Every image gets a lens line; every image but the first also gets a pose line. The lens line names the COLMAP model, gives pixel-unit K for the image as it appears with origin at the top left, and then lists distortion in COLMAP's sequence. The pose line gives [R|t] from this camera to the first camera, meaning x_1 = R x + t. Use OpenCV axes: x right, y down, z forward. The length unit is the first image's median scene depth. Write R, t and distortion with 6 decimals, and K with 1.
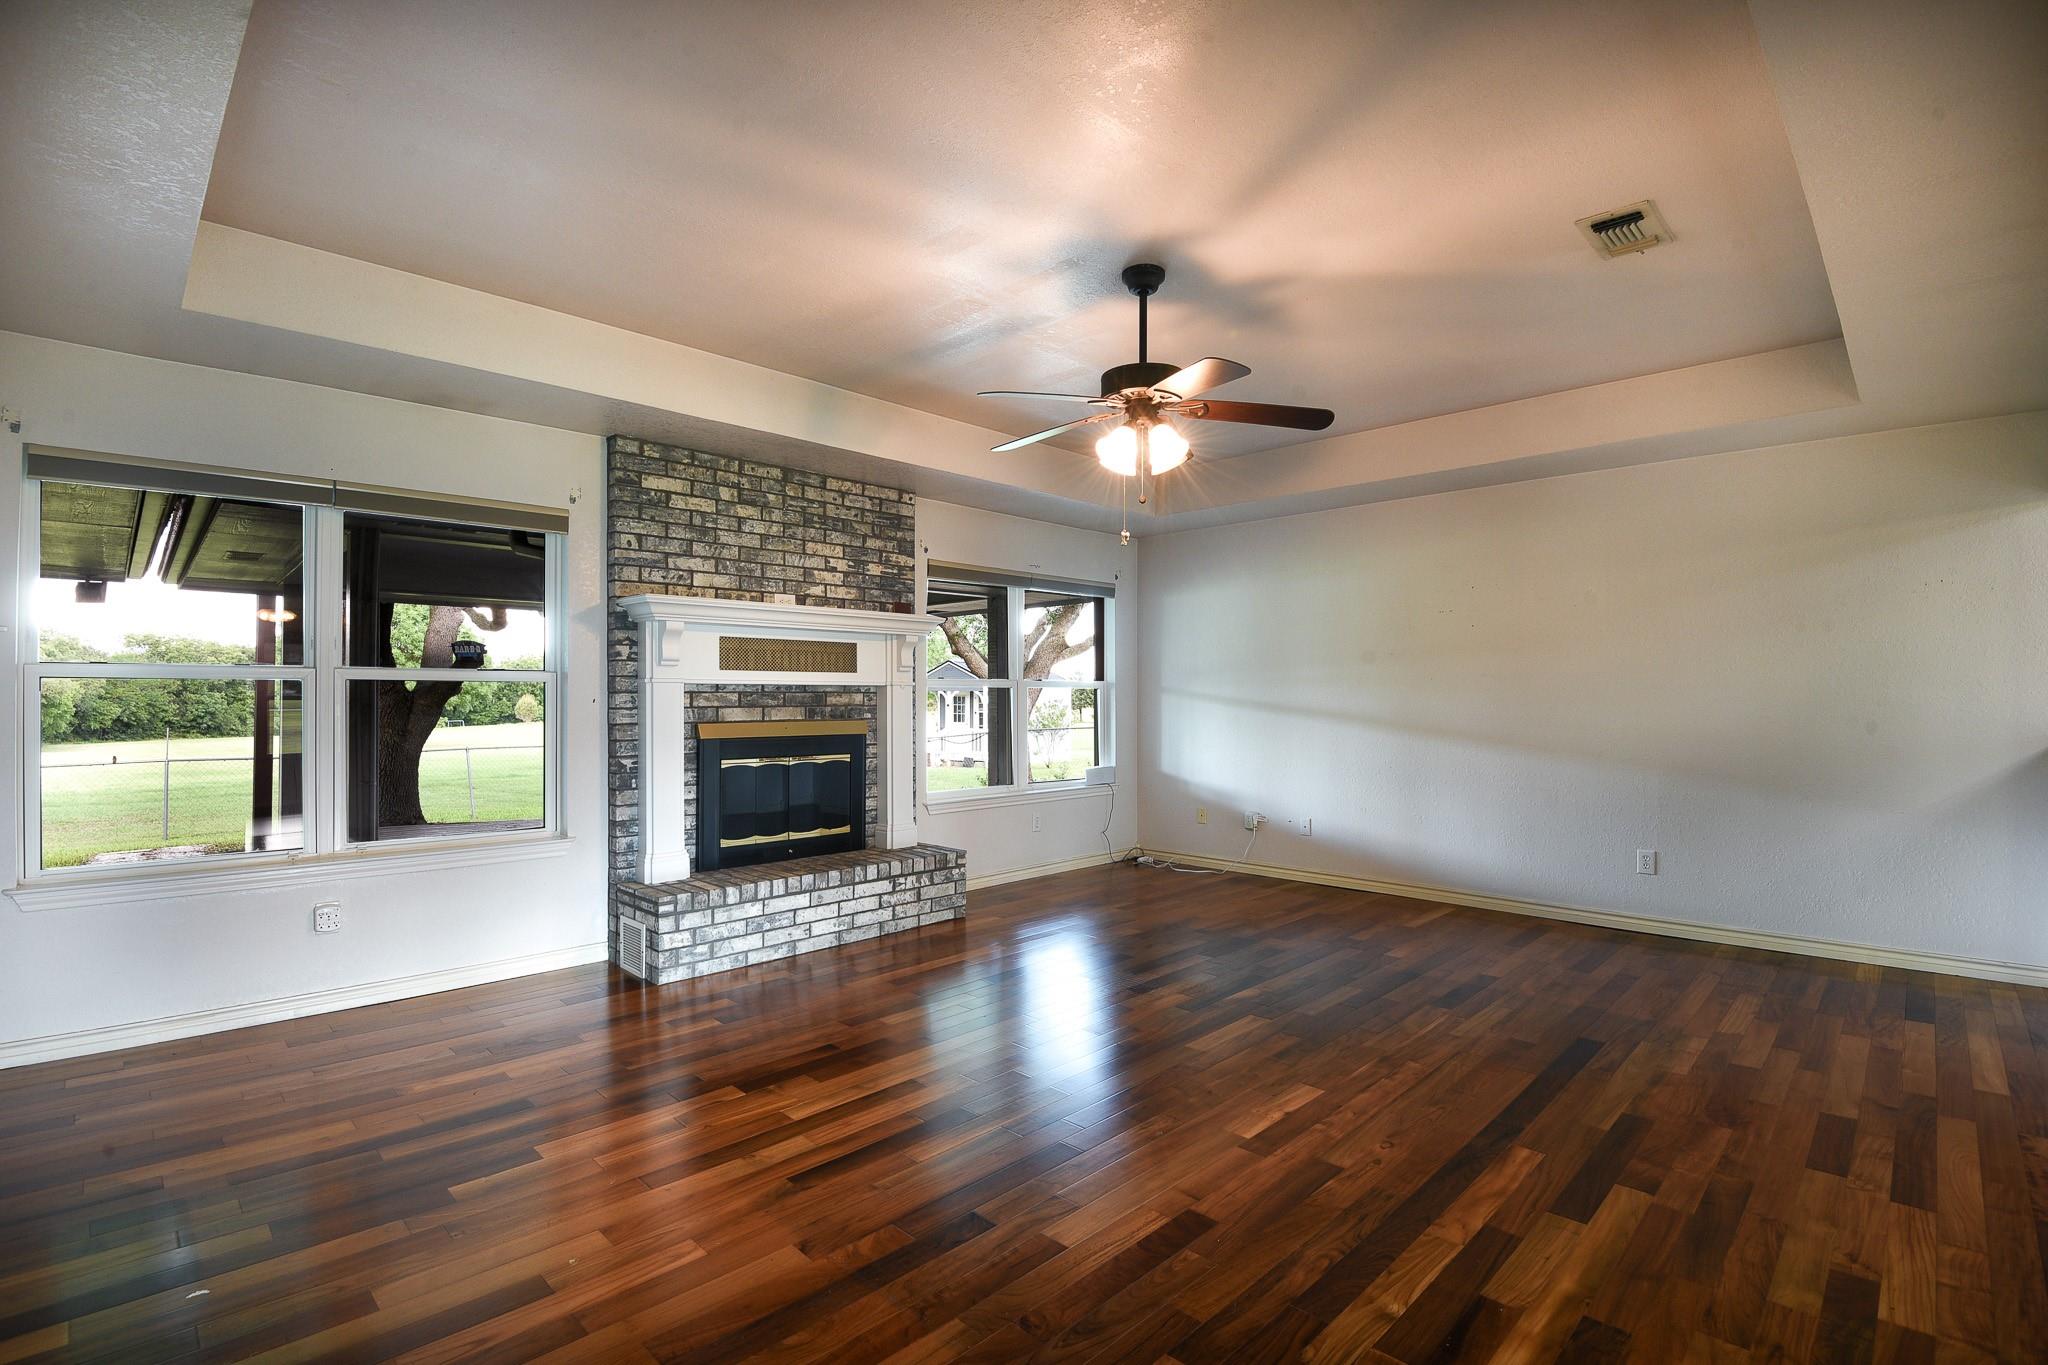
lens RADIAL K [[942.2, 0, 1019.2], [0, 942.2, 693.5], [0, 0, 1]] dist [0.001679, -0.030919]
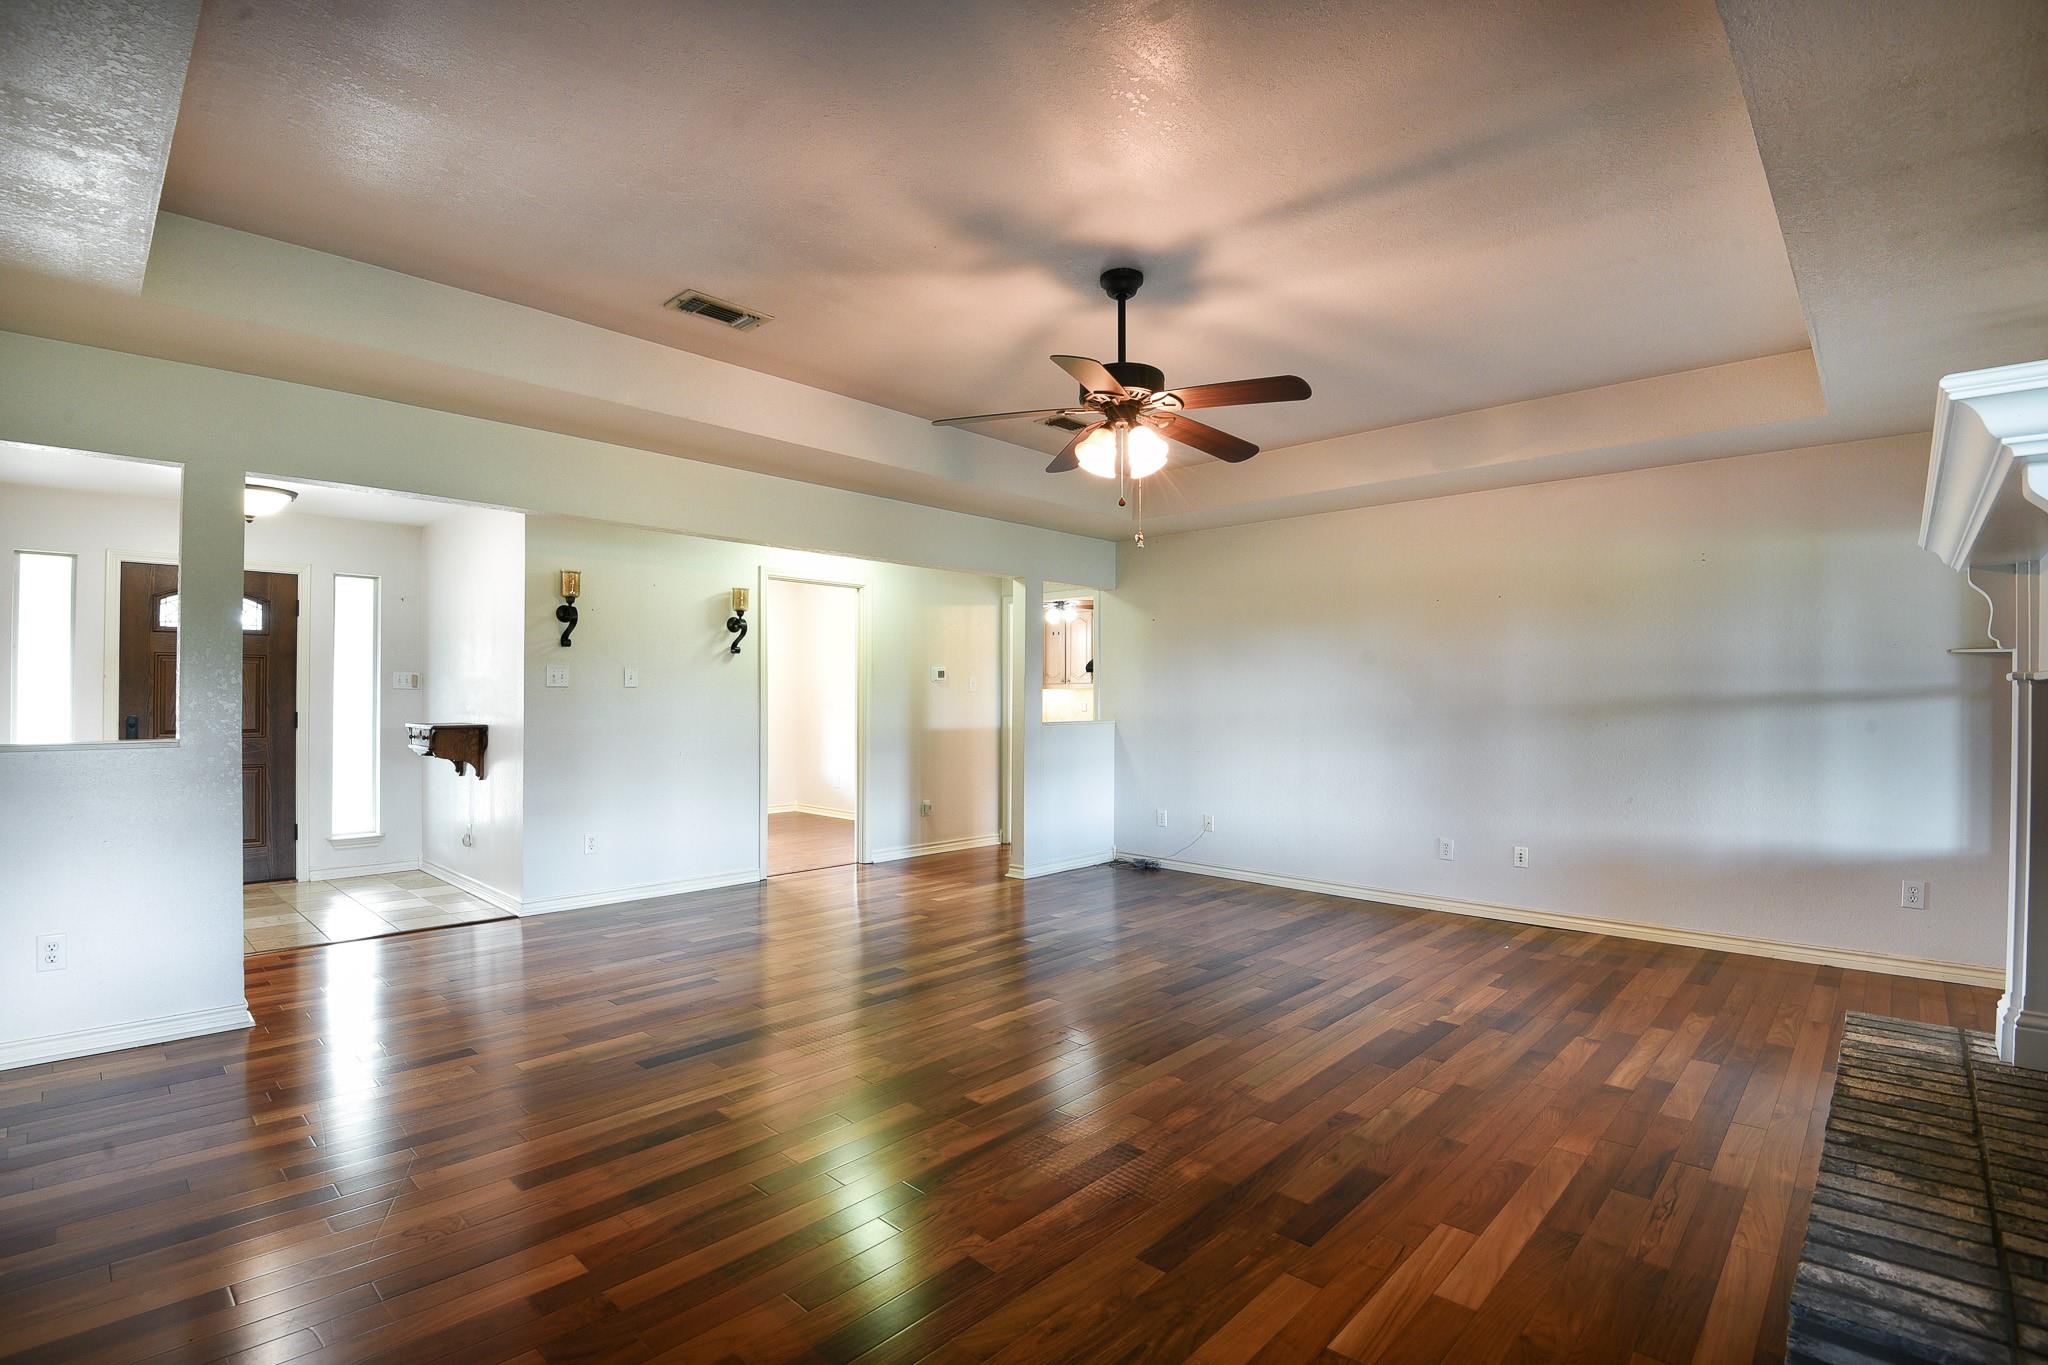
lens RADIAL K [[942.2, 0, 1019.2], [0, 942.2, 693.5], [0, 0, 1]] dist [0.001679, -0.030919]
pose [[-0.999633, -0.003705, -0.026817, 0.178178], [-0.003550, 0.999977, -0.005857, 0.000849], [0.026838, -0.005759, -0.999623, 1.335415]]
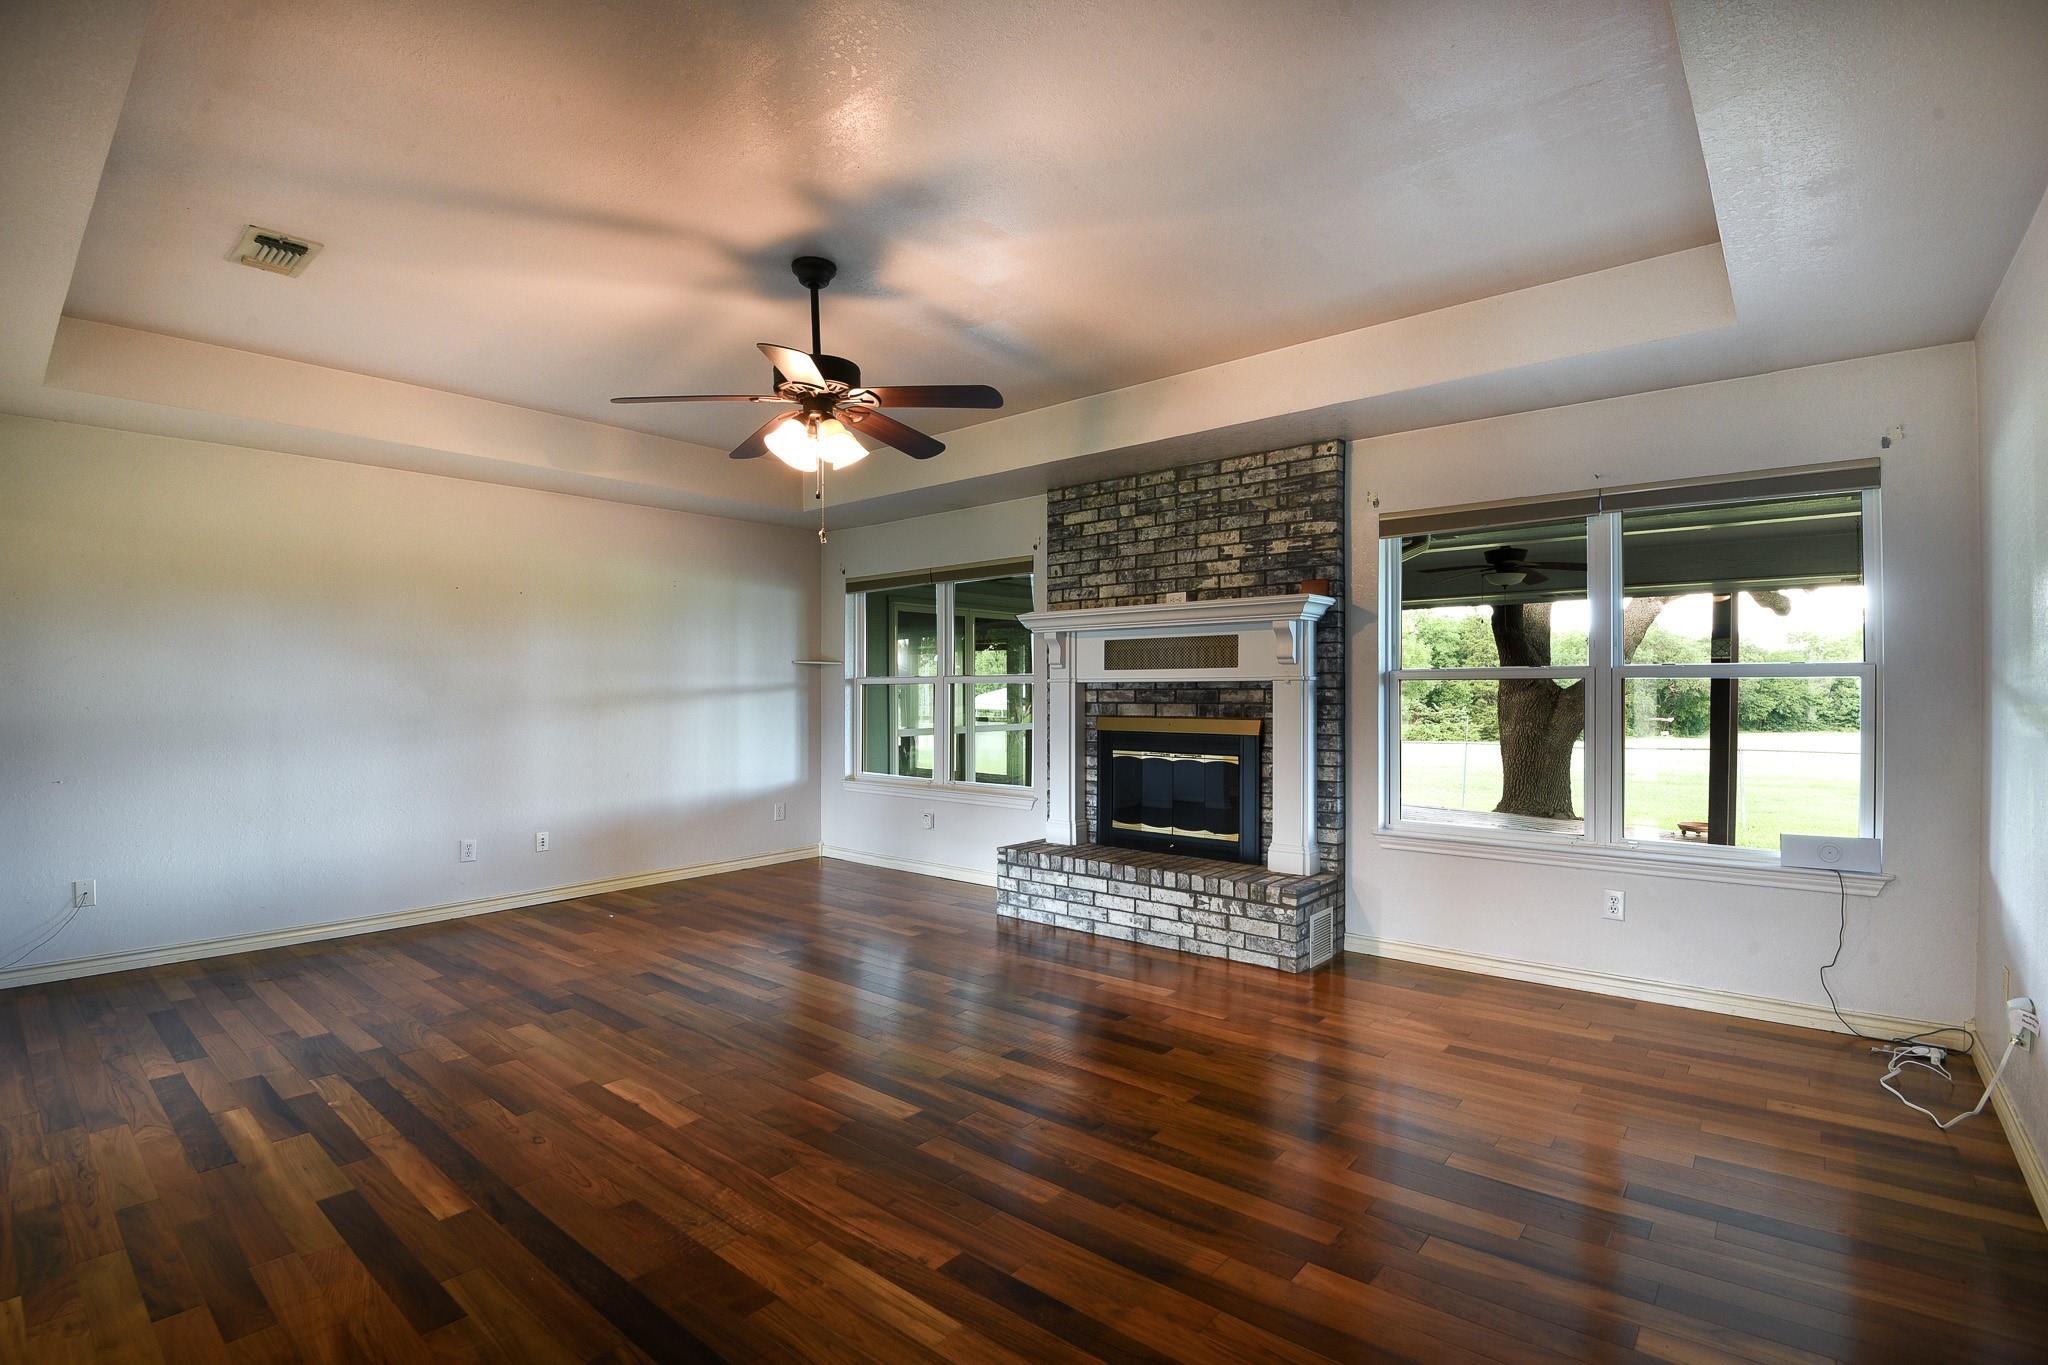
lens RADIAL K [[942.2, 0, 1019.2], [0, 942.2, 693.5], [0, 0, 1]] dist [0.001679, -0.030919]
pose [[0.082239, 0.001883, -0.996611, 0.758706], [0.004834, 0.999986, 0.002289, 0.000108], [0.996601, -0.005005, 0.082229, 0.757787]]
